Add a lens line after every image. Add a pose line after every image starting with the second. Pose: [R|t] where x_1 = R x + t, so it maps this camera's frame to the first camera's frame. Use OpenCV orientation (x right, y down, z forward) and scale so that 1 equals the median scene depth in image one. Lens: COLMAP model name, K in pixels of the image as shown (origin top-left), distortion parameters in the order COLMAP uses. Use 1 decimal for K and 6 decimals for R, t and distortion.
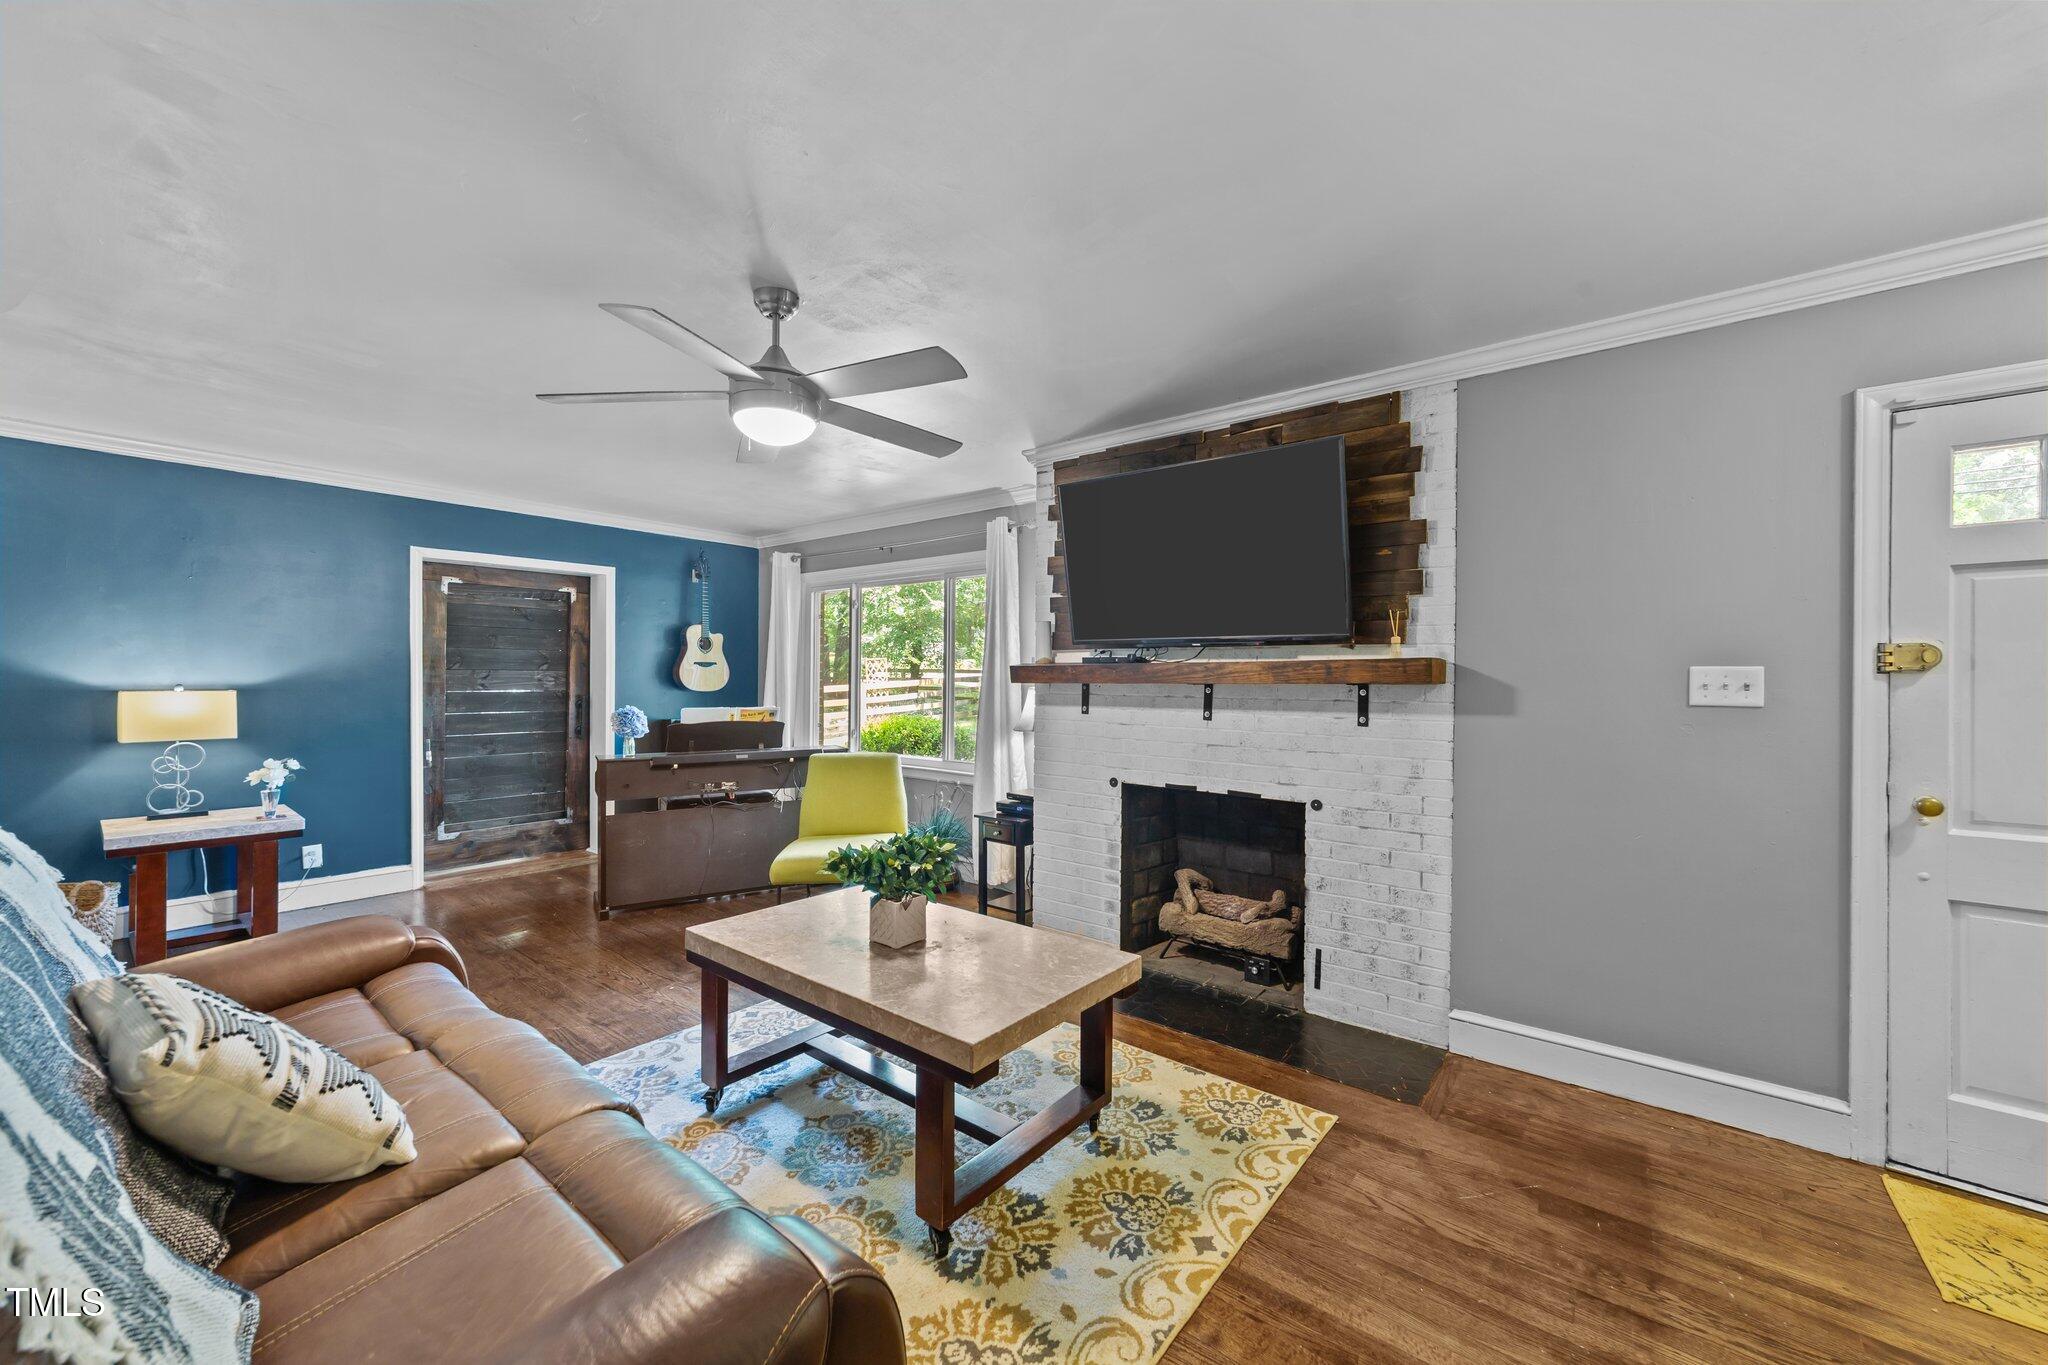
lens RADIAL K [[784.1, 0, 1032.8], [0, 784.1, 683.6], [0, 0, 1]] dist [-0.010856, -0.000017]
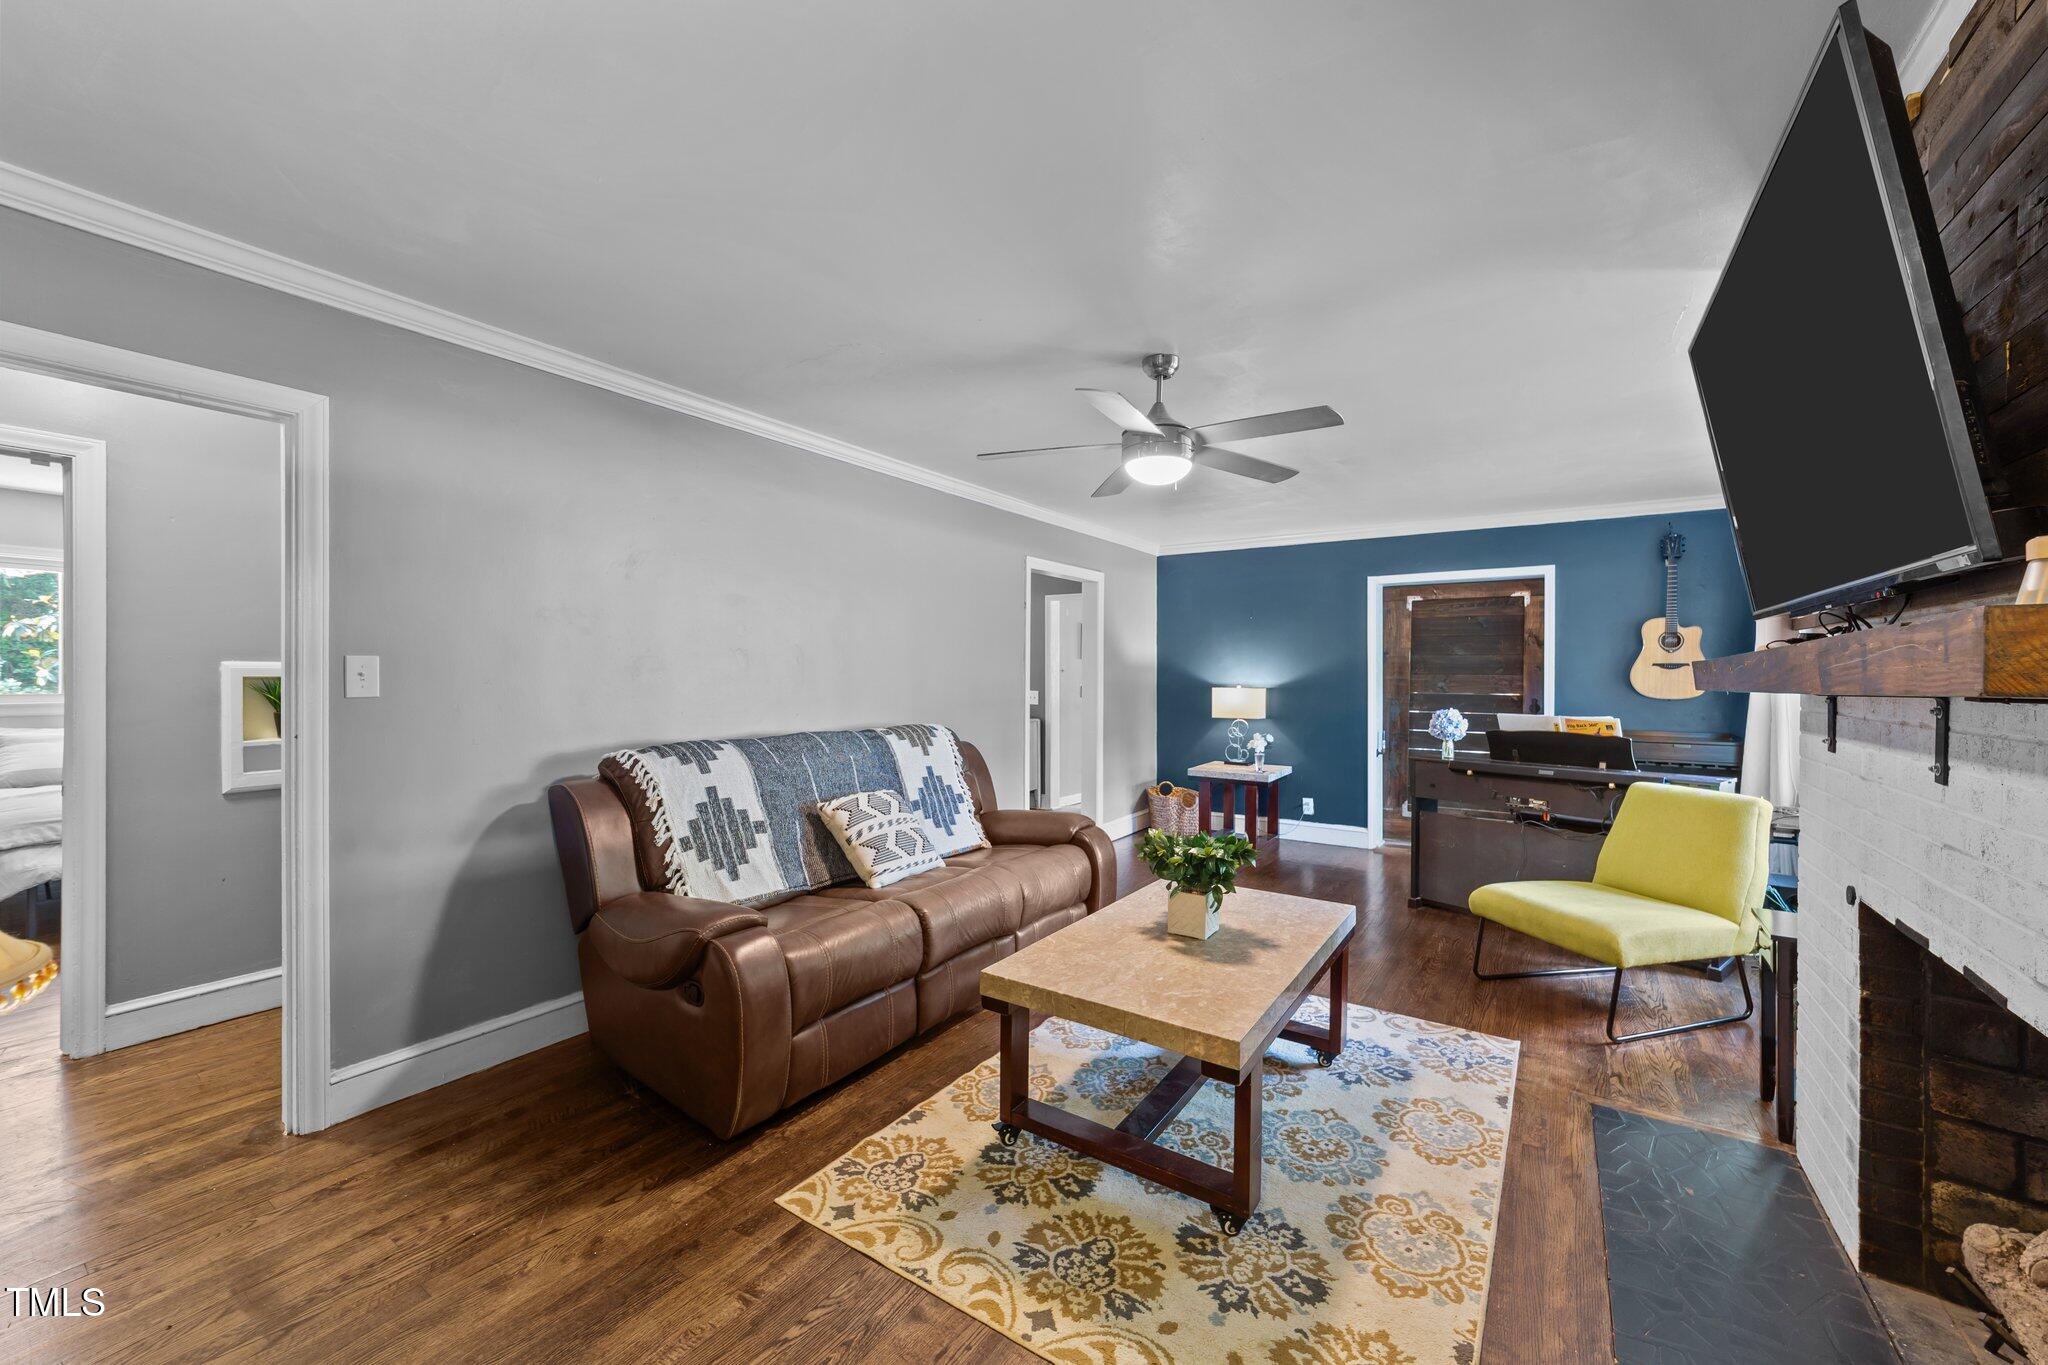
lens RADIAL K [[784.1, 0, 1031.9], [0, 784.1, 678.1], [0, 0, 1]] dist [-0.010856, -0.000017]
pose [[0.078353, -0.001438, -0.996925, 0.543960], [-0.013165, 0.999910, -0.002477, -0.001657], [0.996839, 0.013318, 0.078327, 0.451466]]
